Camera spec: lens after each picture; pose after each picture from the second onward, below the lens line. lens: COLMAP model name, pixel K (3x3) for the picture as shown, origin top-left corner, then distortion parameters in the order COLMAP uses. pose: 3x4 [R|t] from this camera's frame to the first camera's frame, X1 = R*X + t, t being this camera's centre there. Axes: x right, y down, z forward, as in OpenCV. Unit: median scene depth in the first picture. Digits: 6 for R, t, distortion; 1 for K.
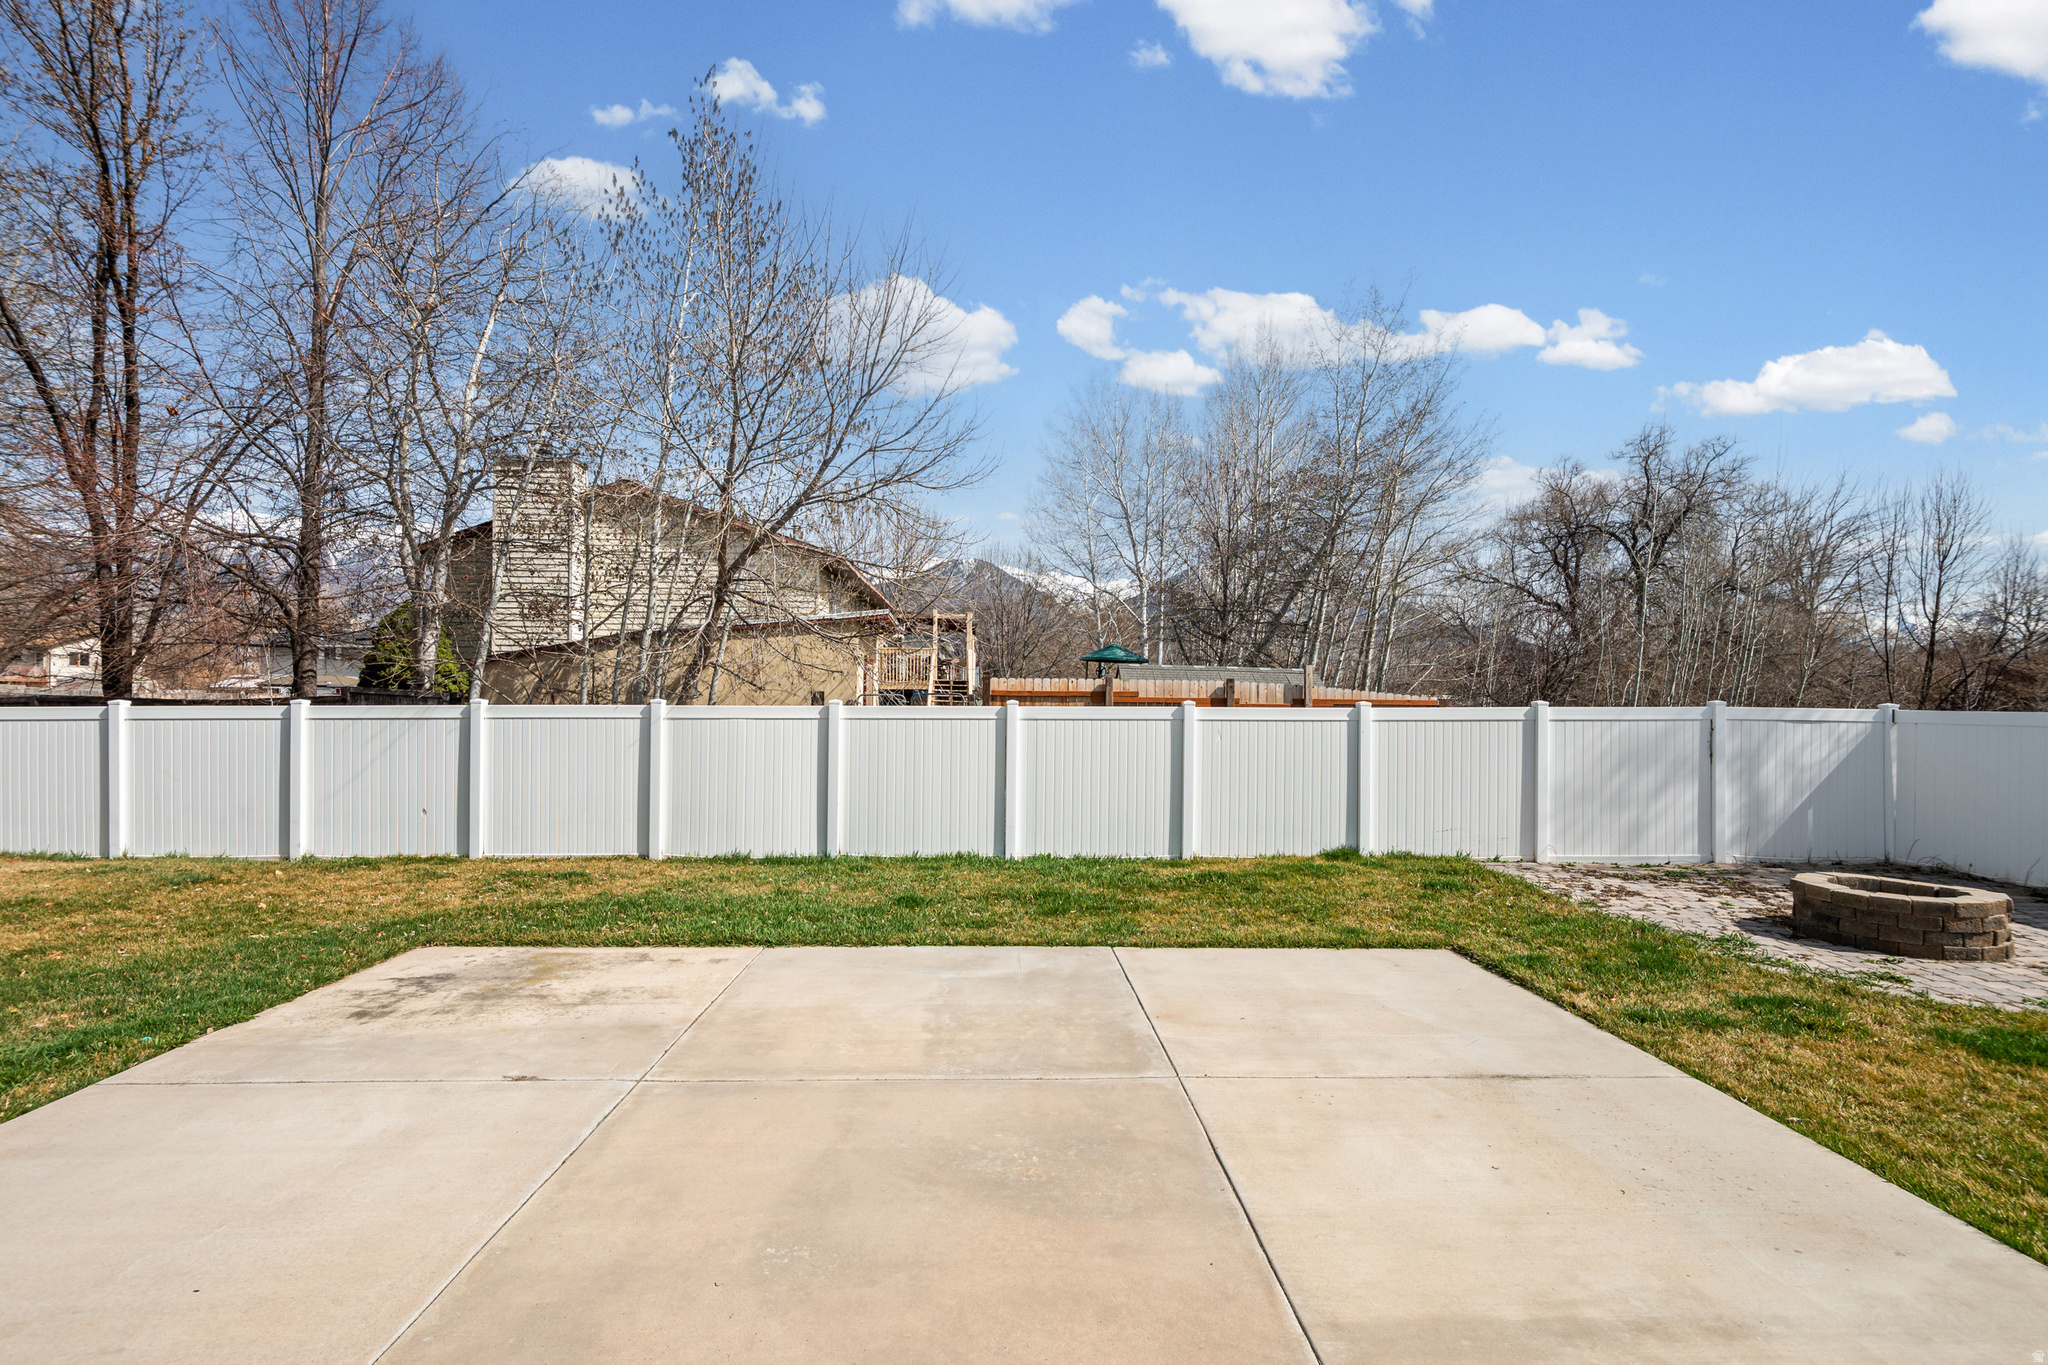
lens RADIAL K [[953.8, 0, 1024.0], [0, 953.8, 682.5], [0, 0, 1]] dist [0.001530, -0.000247]
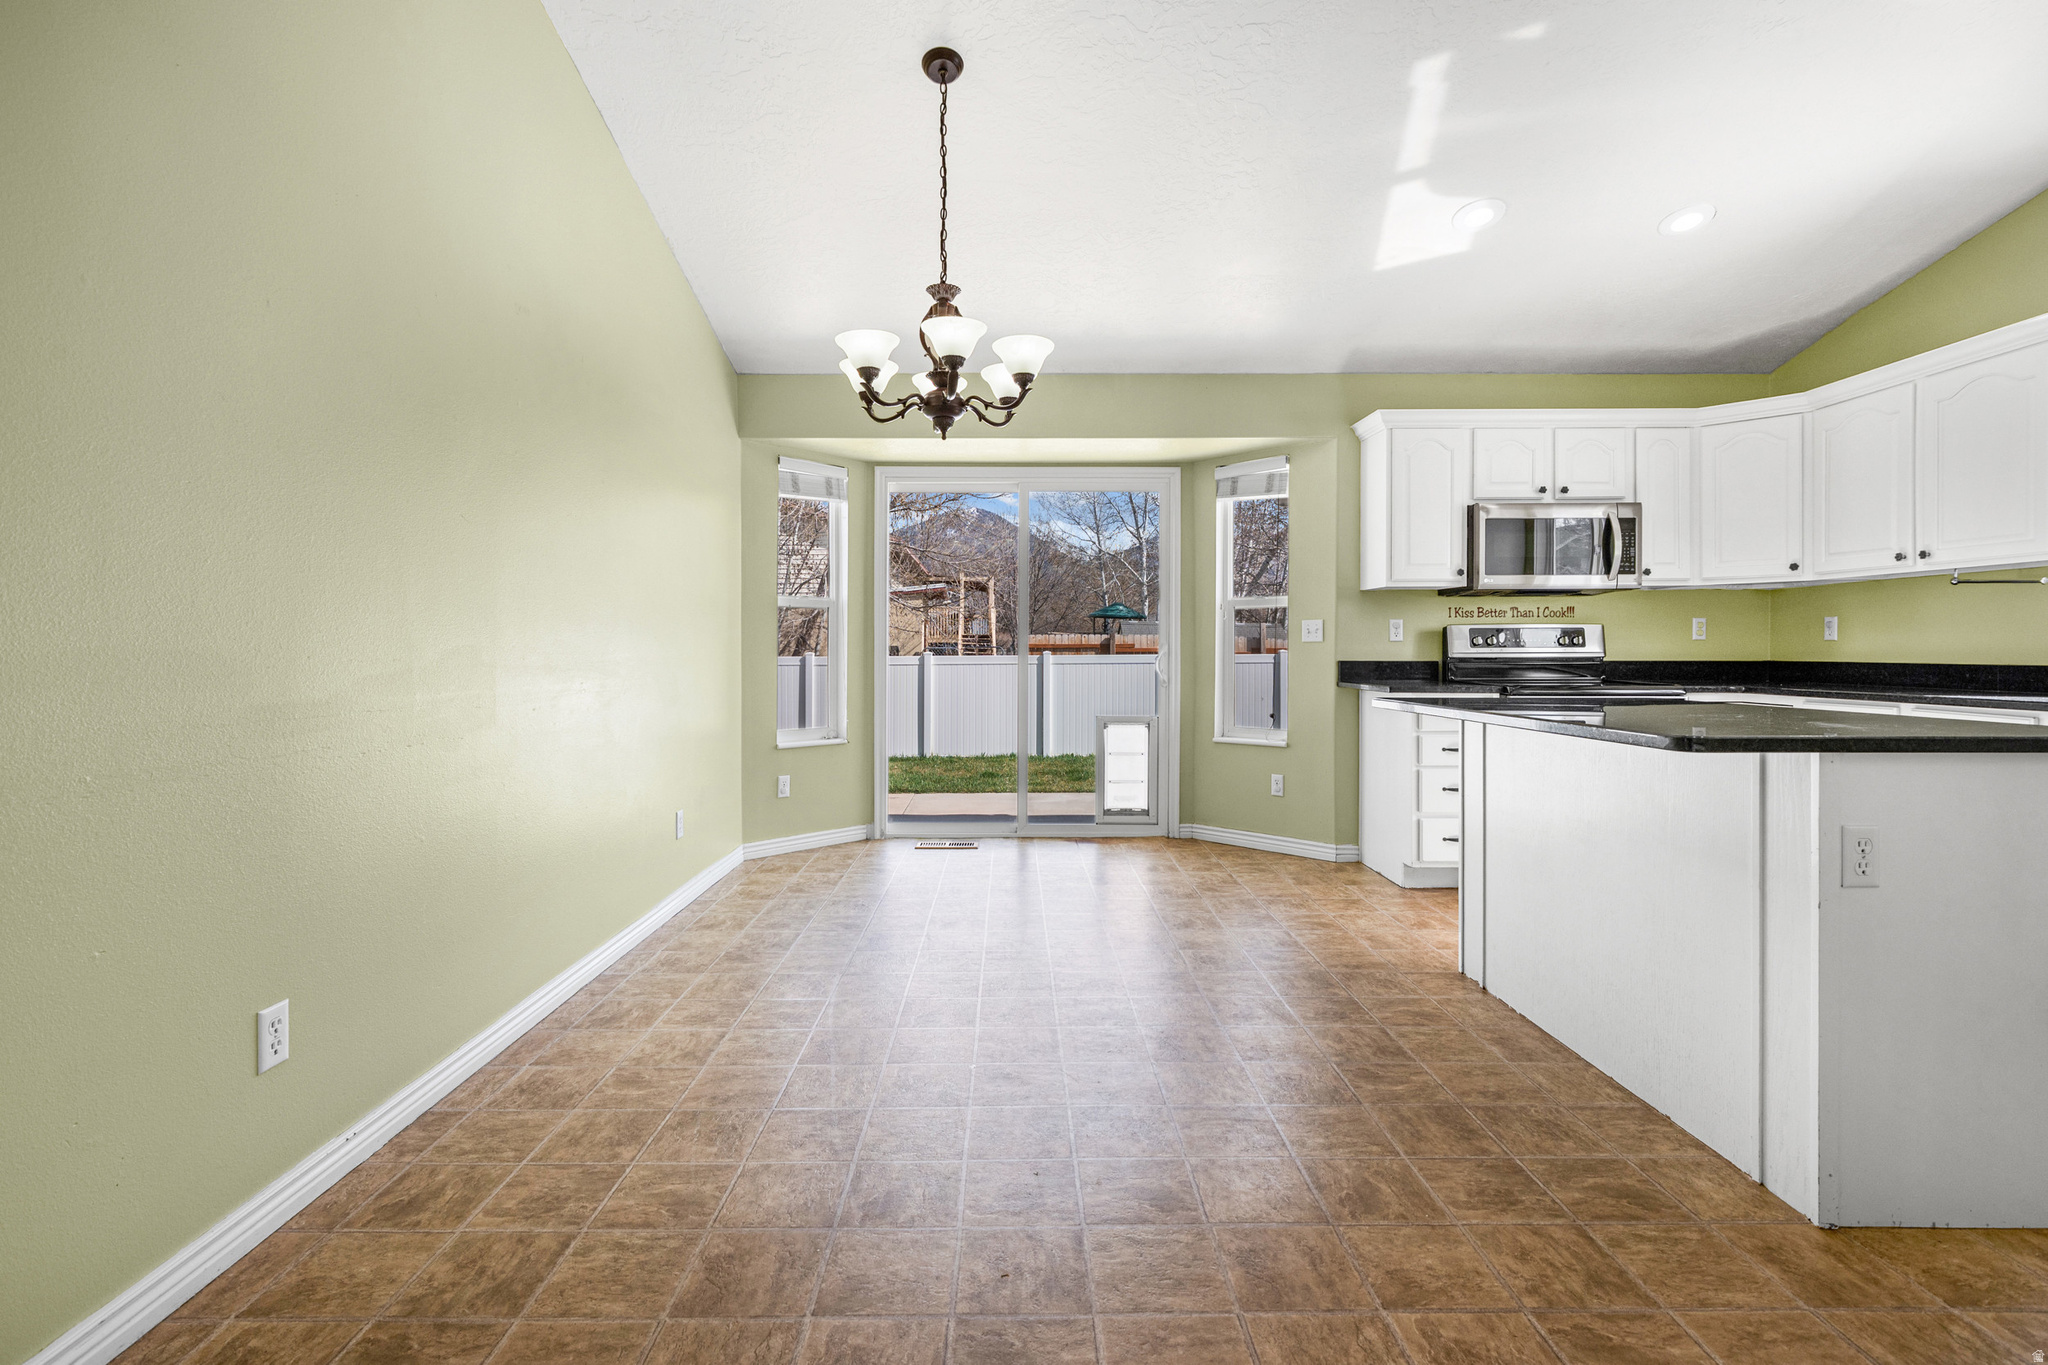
lens RADIAL K [[939.2, 0, 1019.6], [0, 939.2, 651.2], [0, 0, 1]] dist [-0.001899, -0.000501]
pose [[0.999903, -0.007988, -0.011453, -0.024630], [0.008200, 0.999792, 0.018670, -0.005860], [0.011301, -0.018762, 0.999760, -0.301883]]
